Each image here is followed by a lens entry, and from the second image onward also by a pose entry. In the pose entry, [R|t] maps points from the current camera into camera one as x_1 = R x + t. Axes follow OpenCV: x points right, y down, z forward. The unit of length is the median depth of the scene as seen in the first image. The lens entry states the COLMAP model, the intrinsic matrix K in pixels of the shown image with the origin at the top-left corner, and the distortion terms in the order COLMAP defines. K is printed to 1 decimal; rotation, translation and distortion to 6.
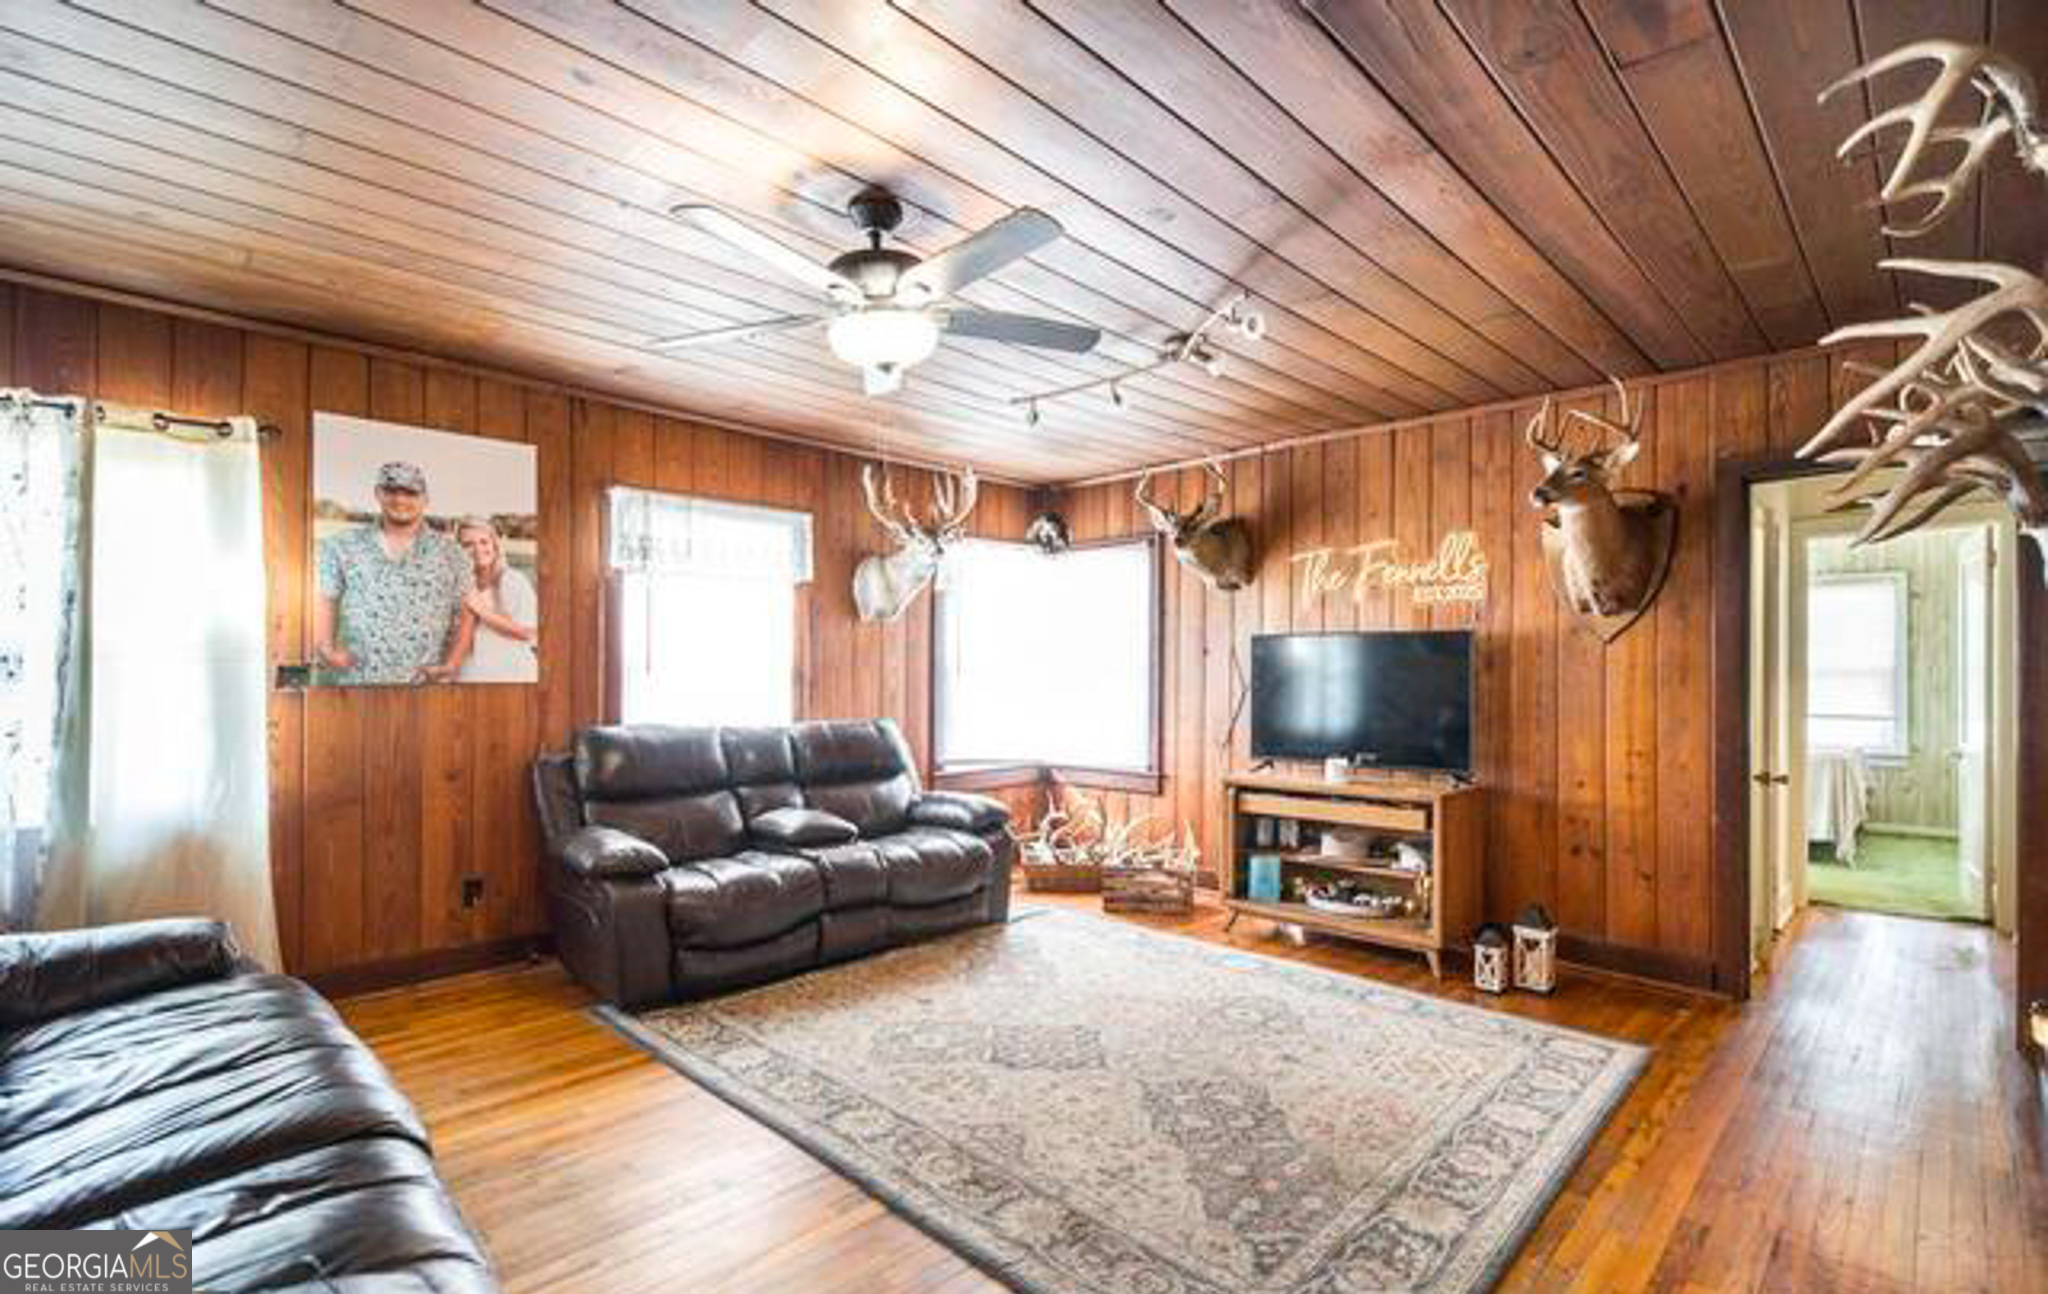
lens RADIAL K [[945.3, 0, 1007.7], [0, 945.3, 666.6], [0, 0, 1]] dist [-0.000268, 0.001066]
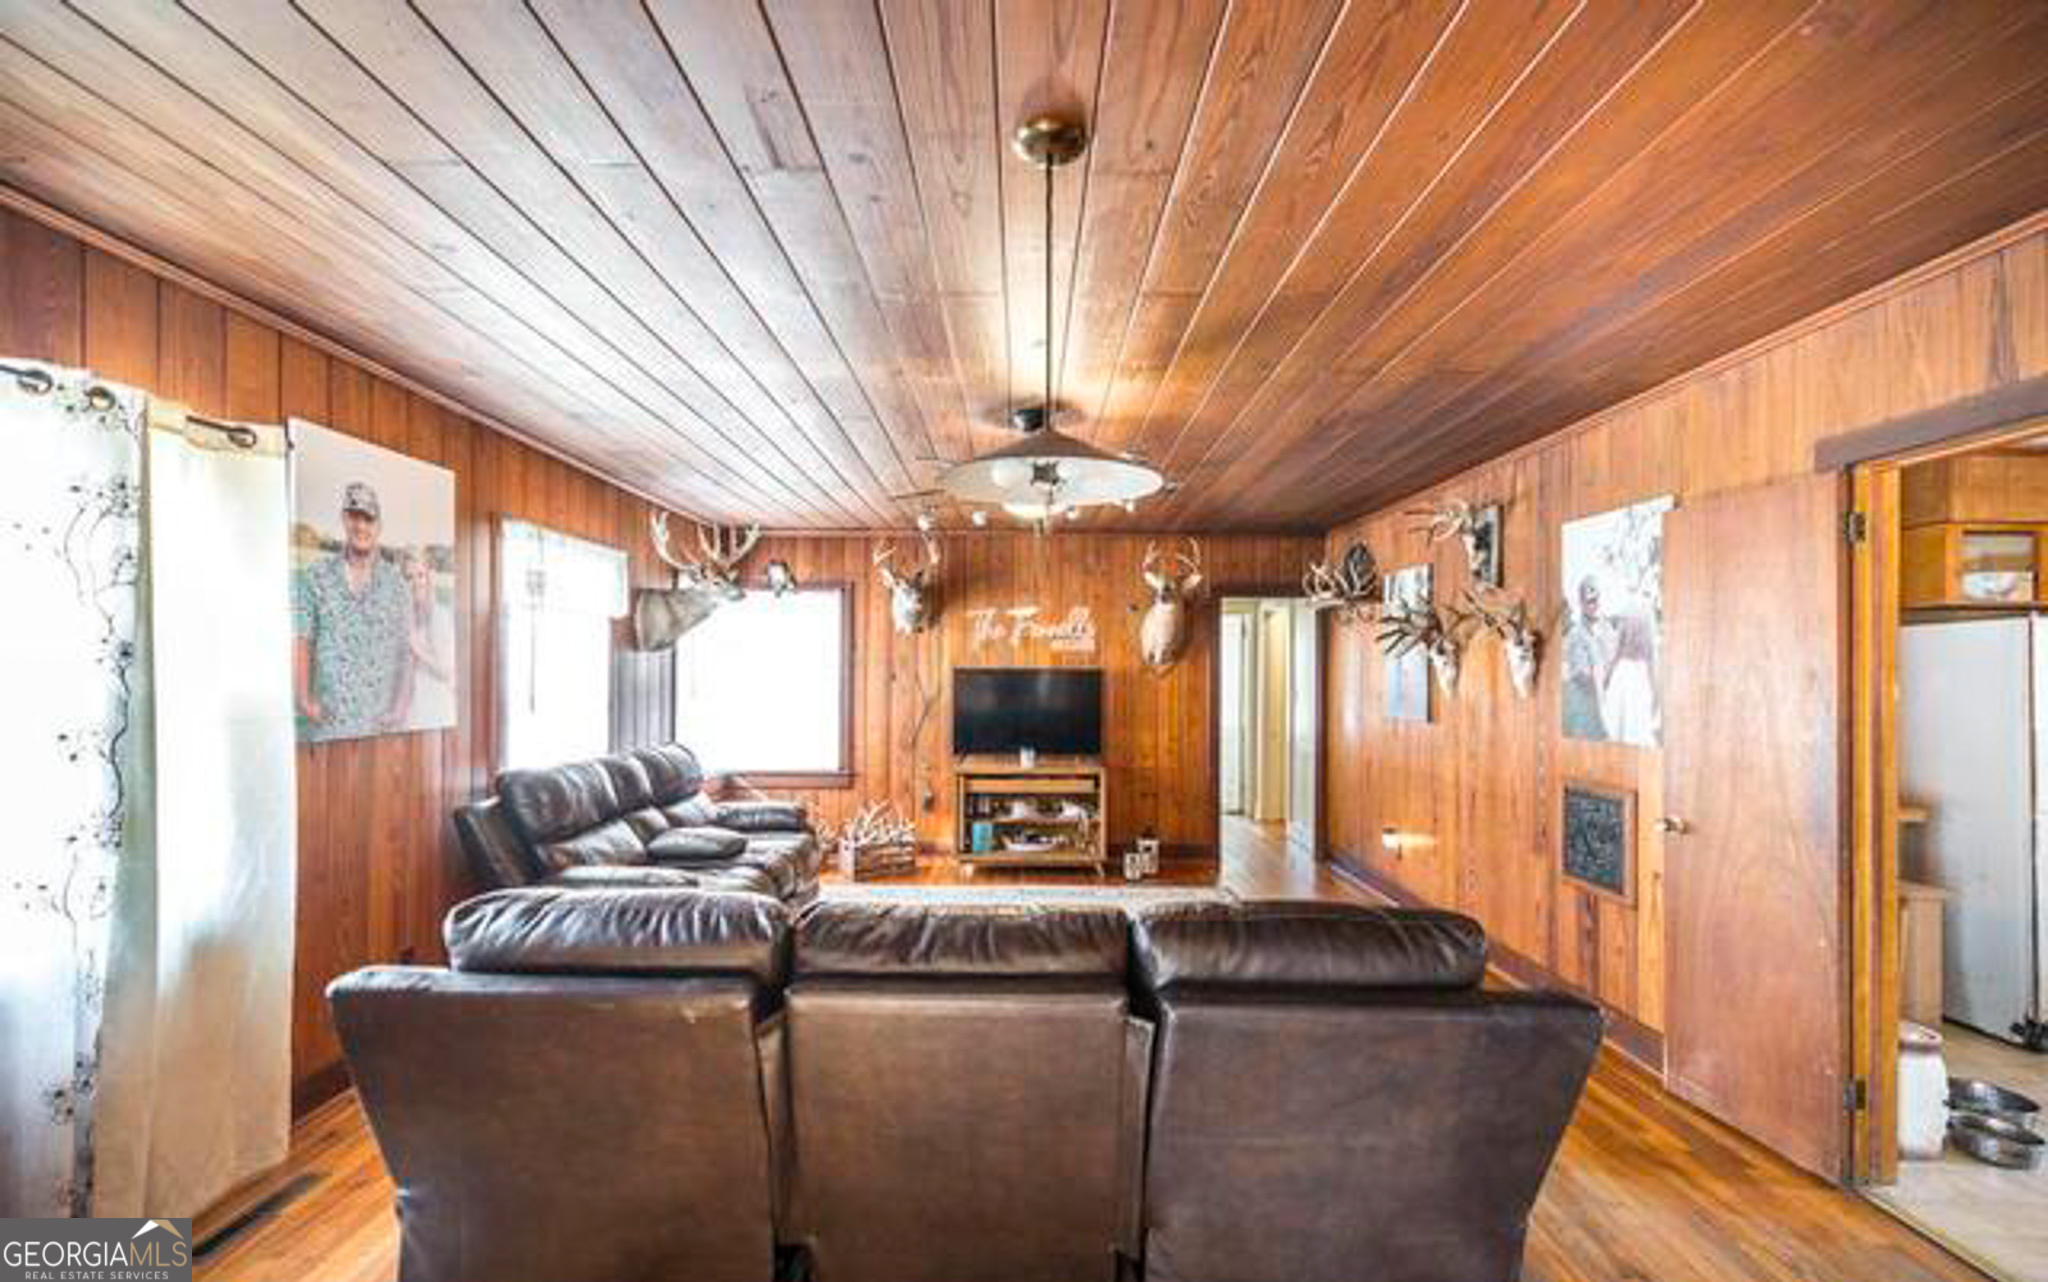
lens RADIAL K [[901.2, 0, 989.5], [0, 901.2, 654.9], [0, 0, 1]] dist [0.014807, -0.000053]
pose [[0.716666, 0.009299, 0.697355, -0.752831], [-0.007275, 0.999956, -0.005858, -0.052578], [-0.697379, -0.000875, 0.716702, -0.007445]]
